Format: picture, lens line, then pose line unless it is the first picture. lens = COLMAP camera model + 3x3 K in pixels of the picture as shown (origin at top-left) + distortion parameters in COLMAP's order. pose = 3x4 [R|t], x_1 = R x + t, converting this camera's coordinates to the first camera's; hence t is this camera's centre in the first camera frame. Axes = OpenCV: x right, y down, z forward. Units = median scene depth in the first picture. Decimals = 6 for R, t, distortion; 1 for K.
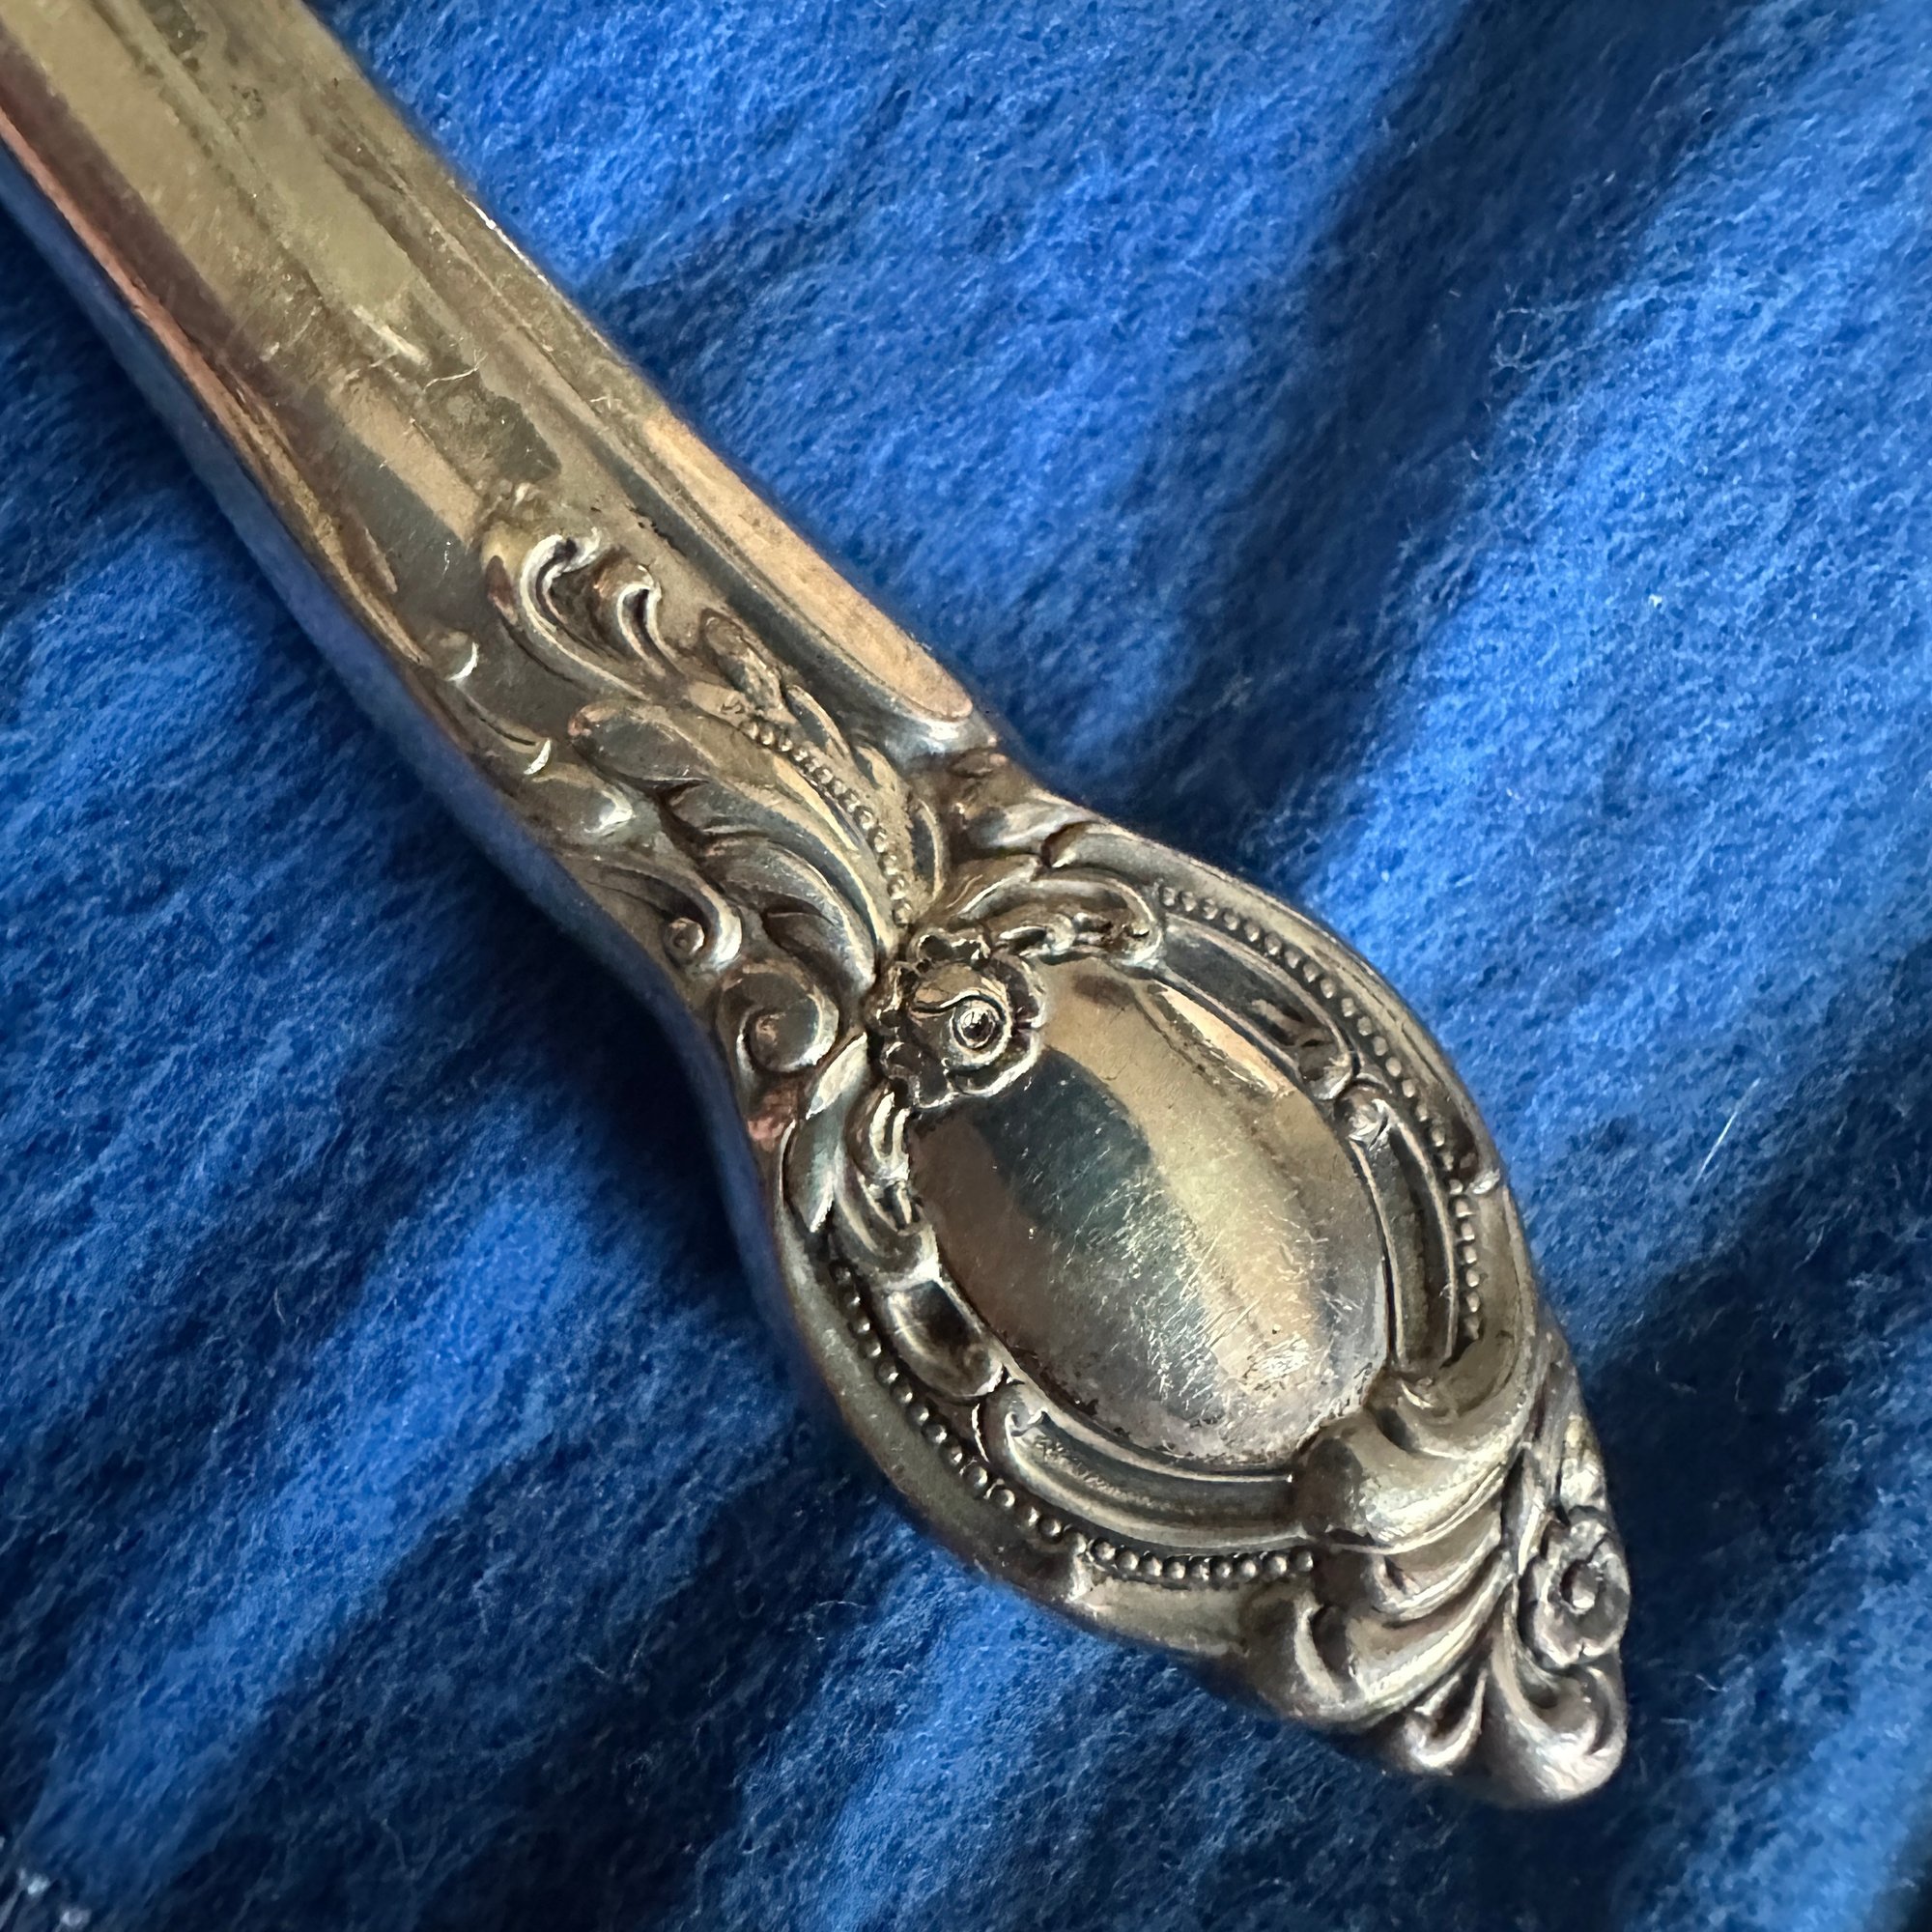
lens RADIAL K [[1661.0, 0, 966.0], [0, 1661.0, 966.0], [0, 0, 1]] dist [-0.036465, -0.004362]
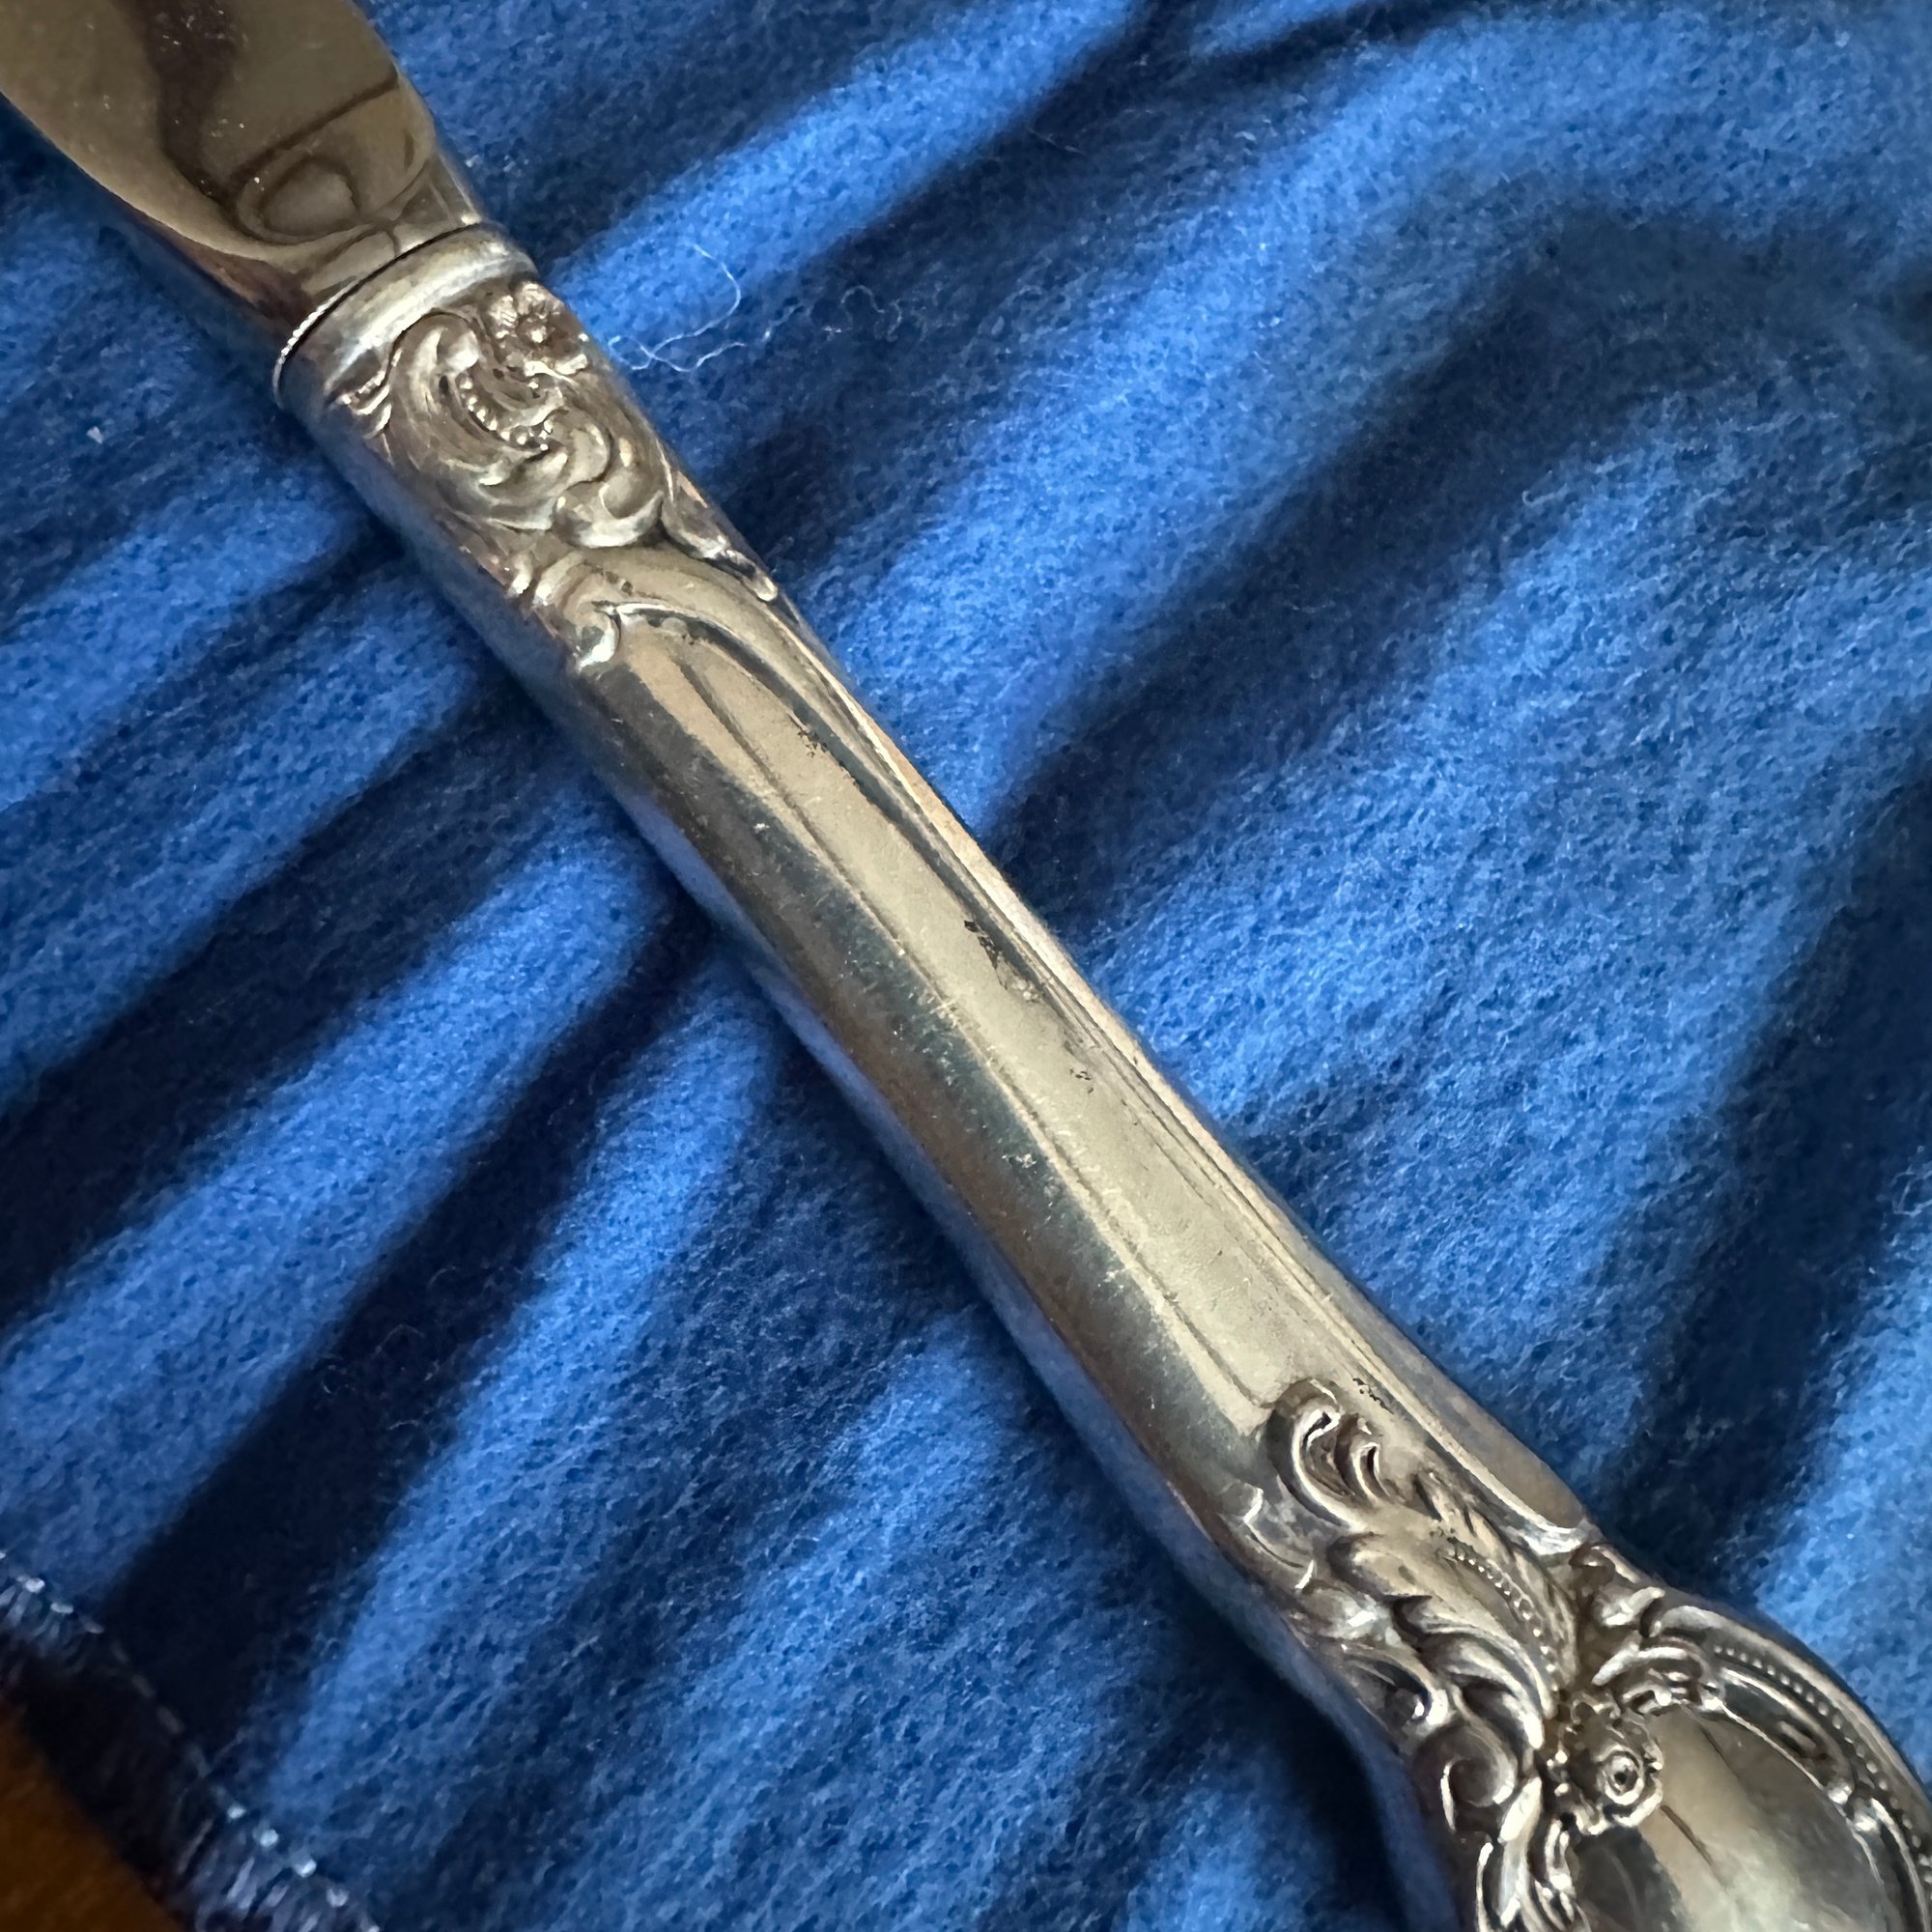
lens RADIAL K [[1661.0, 0, 966.0], [0, 1661.0, 966.0], [0, 0, 1]] dist [-0.036465, -0.004362]
pose [[0.998490, 0.017271, 0.052140, -0.542302], [-0.010878, 0.992653, -0.120507, -0.403472], [-0.053838, 0.119758, 0.991342, -0.362628]]
